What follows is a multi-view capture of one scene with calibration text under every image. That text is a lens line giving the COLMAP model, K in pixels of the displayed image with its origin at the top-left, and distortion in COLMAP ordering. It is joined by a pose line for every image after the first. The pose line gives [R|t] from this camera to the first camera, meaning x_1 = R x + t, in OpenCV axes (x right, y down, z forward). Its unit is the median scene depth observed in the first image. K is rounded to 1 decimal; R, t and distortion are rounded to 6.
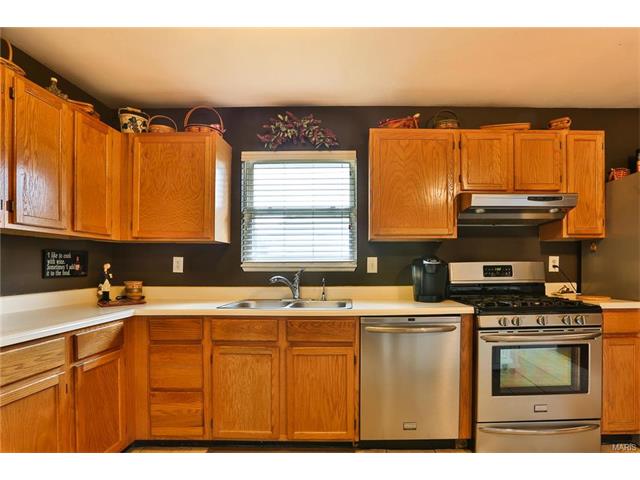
lens RADIAL K [[339.1, 0, 345.0], [0, 339.1, 266.5], [0, 0, 1]] dist [-0.030618, 0.005406]
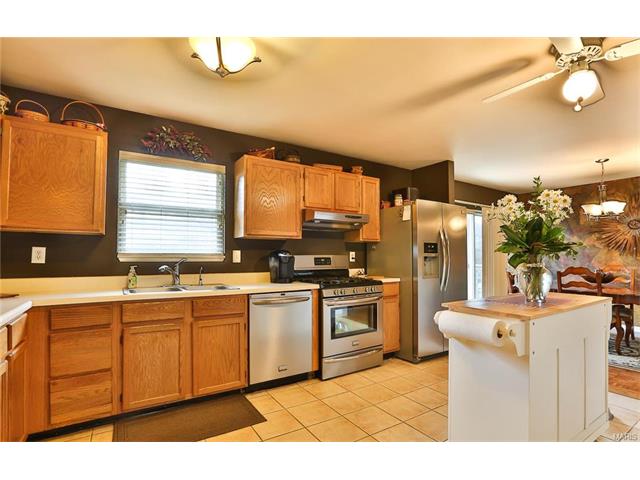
lens RADIAL K [[327.4, 0, 303.6], [0, 327.4, 251.2], [0, 0, 1]] dist [-0.014850, 0.003332]
pose [[0.858421, 0.013550, 0.512766, -0.389042], [-0.004077, 0.999800, -0.019595, -0.002330], [-0.512929, 0.014730, 0.858305, -0.223260]]
